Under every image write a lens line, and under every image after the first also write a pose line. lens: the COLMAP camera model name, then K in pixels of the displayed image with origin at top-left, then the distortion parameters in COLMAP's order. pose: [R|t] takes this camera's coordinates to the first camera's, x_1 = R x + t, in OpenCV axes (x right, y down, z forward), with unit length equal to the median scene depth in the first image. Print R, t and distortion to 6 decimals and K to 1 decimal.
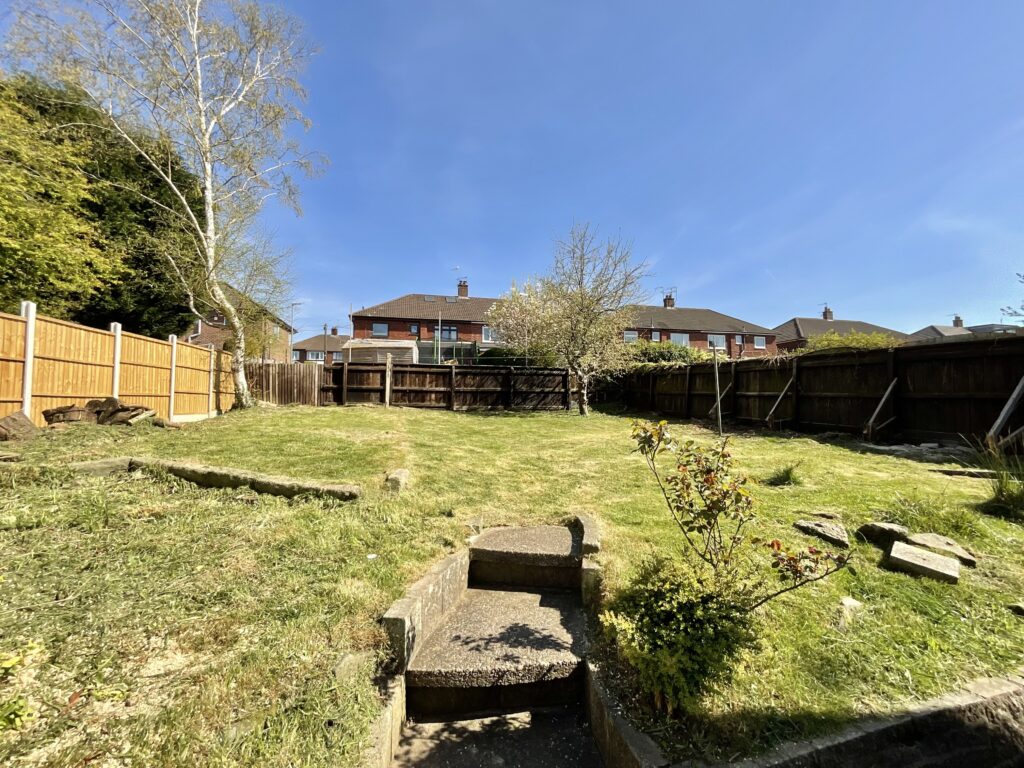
lens RADIAL K [[416.9, 0, 511.1], [0, 416.9, 381.6], [0, 0, 1]] dist [0.002779, 0.000591]
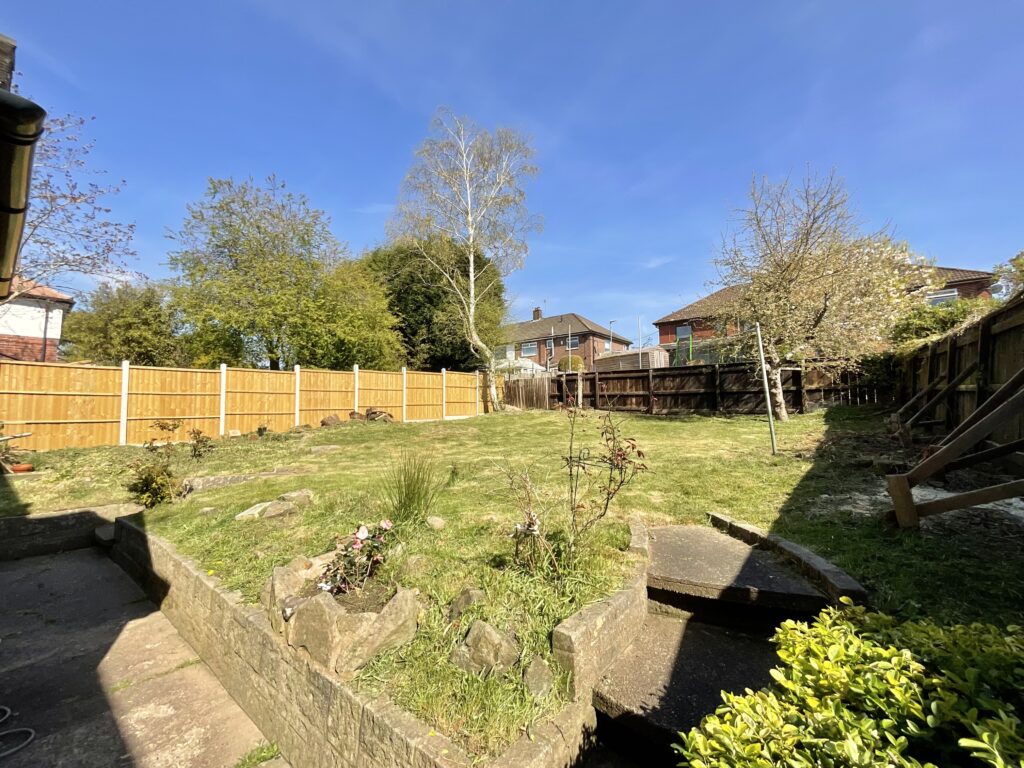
lens RADIAL K [[416.9, 0, 509.9], [0, 416.9, 381.4], [0, 0, 1]] dist [0.002779, 0.000591]
pose [[0.603765, -0.056309, -0.795171, 0.458334], [0.052411, 0.998148, -0.030887, 0.004616], [0.795438, -0.023027, 0.605598, 0.119908]]
